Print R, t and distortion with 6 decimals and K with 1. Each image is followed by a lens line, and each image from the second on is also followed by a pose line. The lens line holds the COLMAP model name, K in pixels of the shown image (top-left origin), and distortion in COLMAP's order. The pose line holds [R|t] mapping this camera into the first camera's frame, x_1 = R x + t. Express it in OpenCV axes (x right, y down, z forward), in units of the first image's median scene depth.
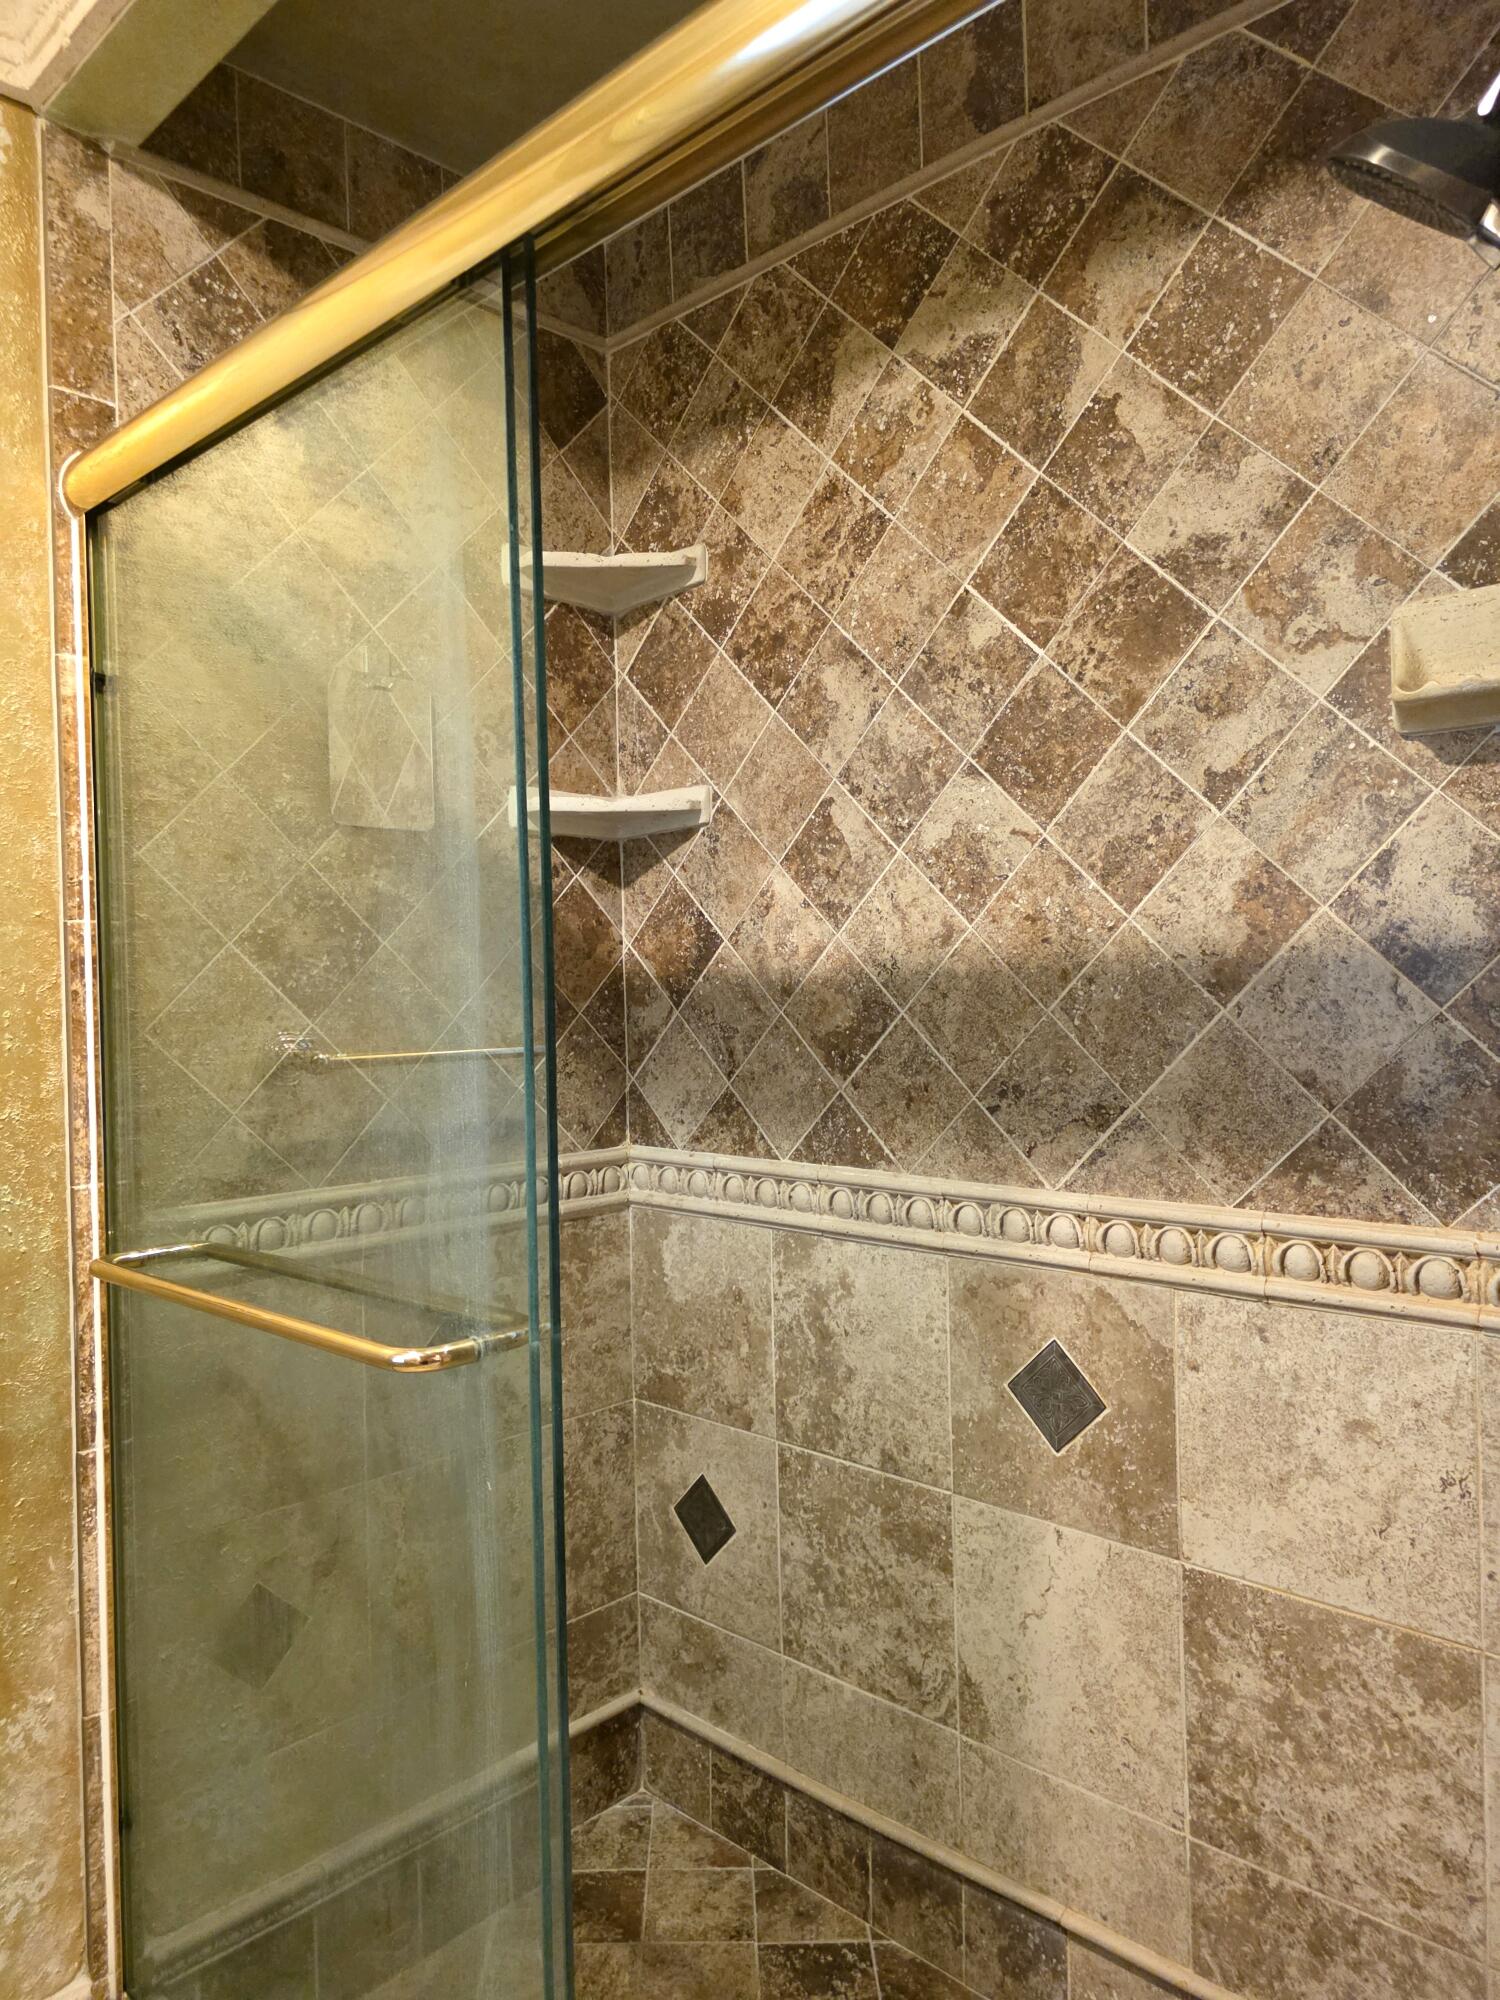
lens RADIAL K [[1383.6, 0, 763.5], [0, 1383.6, 995.5], [0, 0, 1]] dist [0.063935, -0.056842]
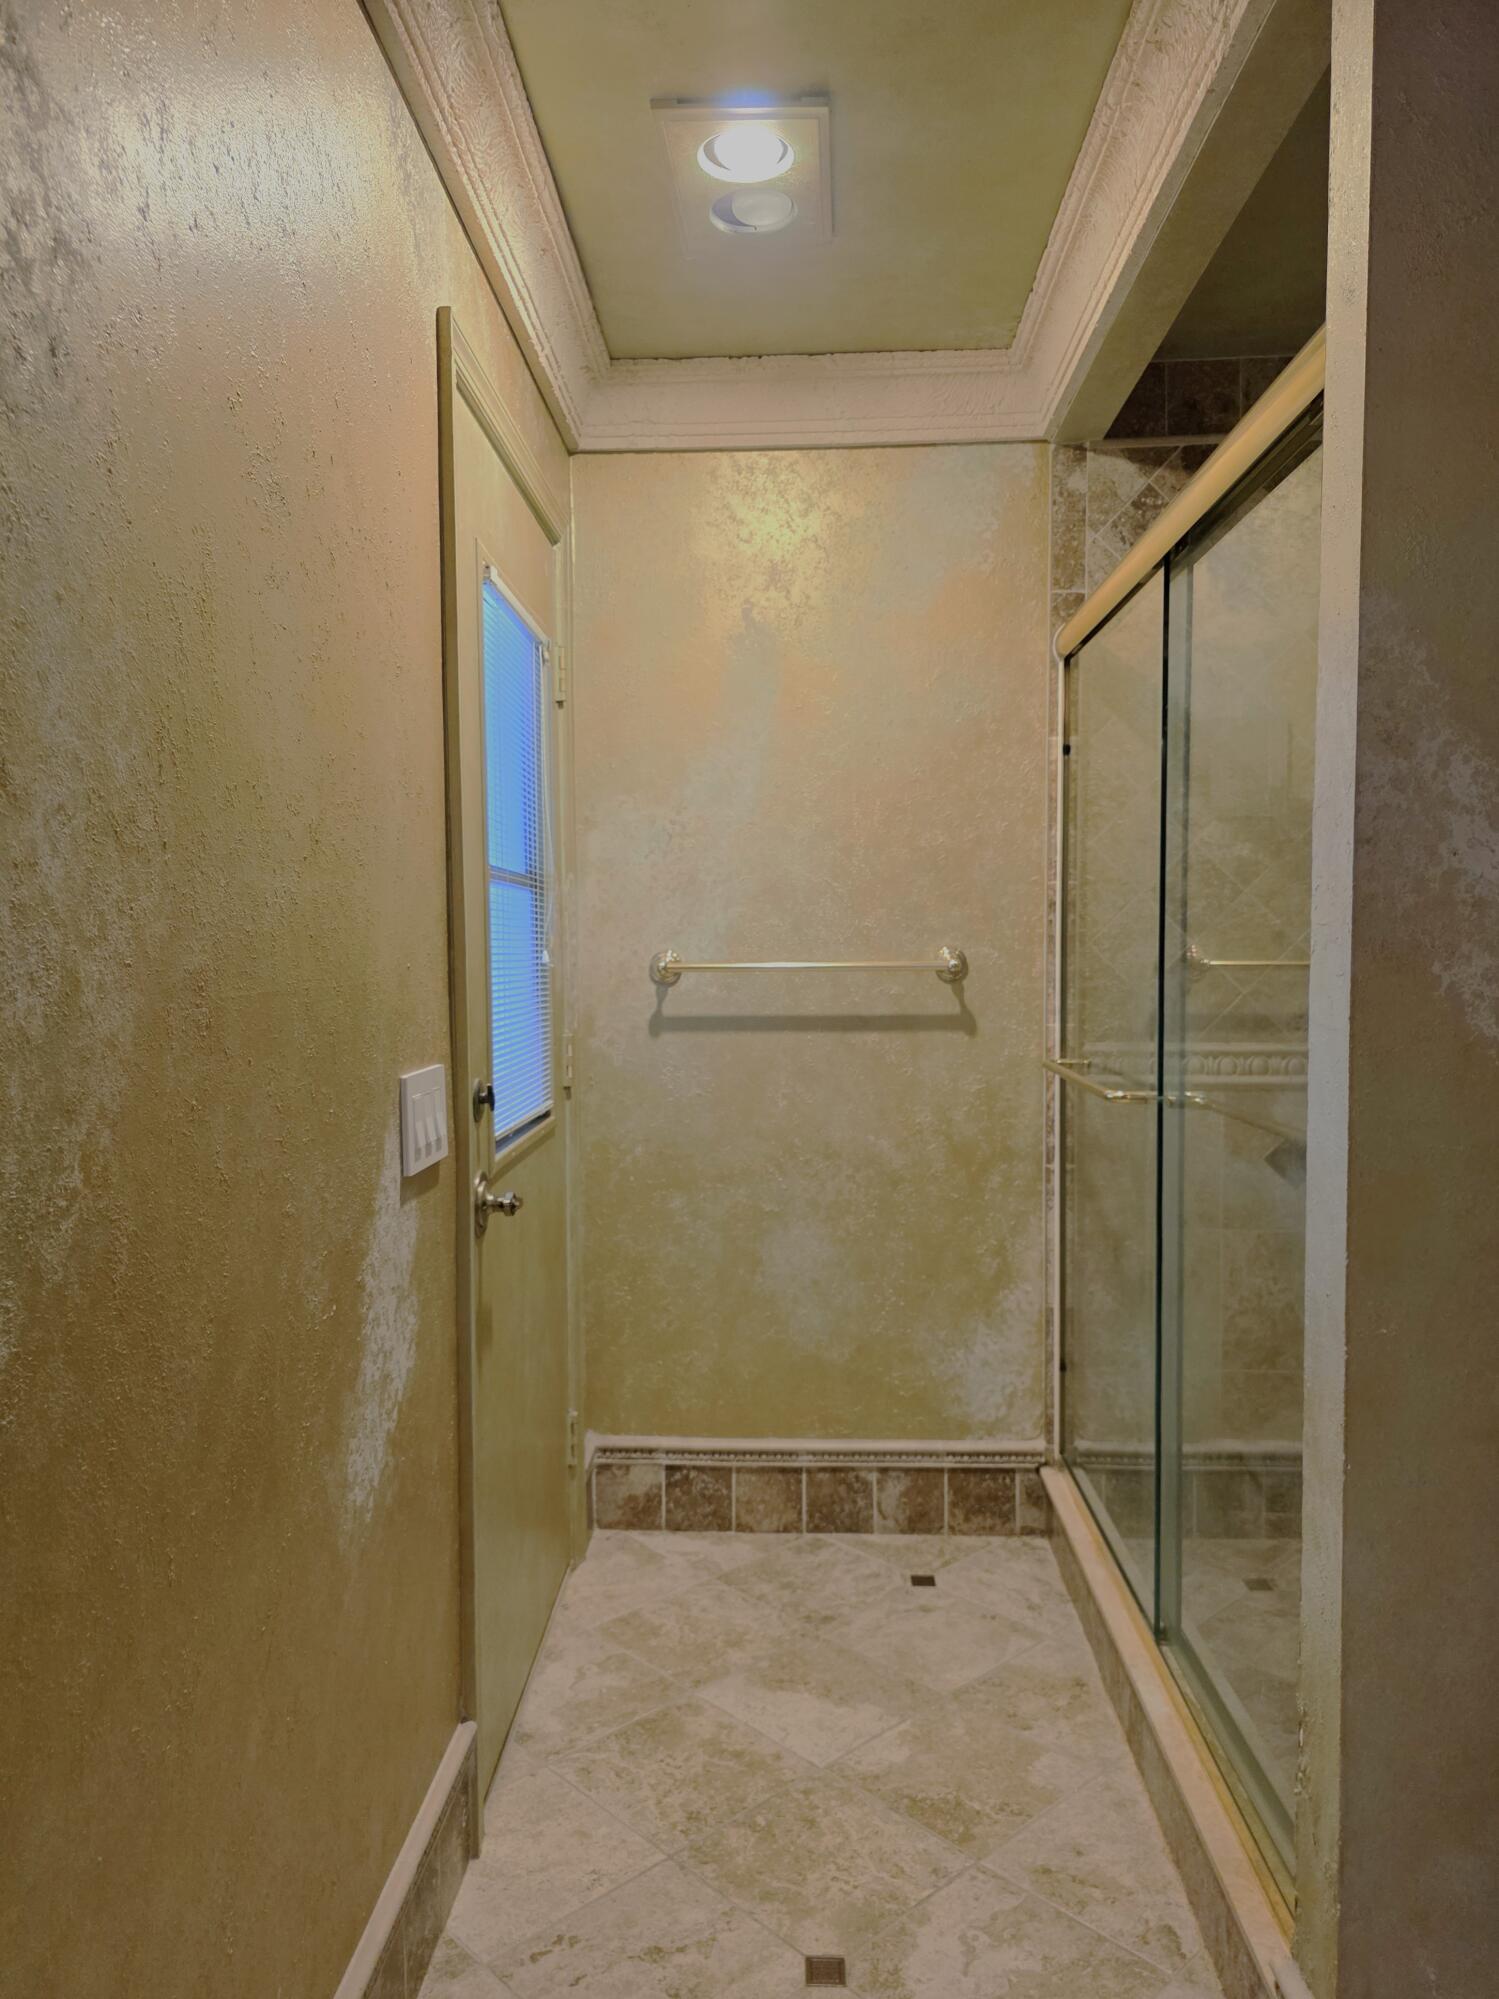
lens RADIAL K [[1382.9, 0, 749.2], [0, 1382.9, 1003.7], [0, 0, 1]] dist [0.063935, -0.056842]
pose [[0.664687, 0.051103, -0.745372, 0.619292], [-0.015638, 0.998391, 0.054504, 0.014188], [0.746958, -0.024572, 0.664417, -0.524424]]
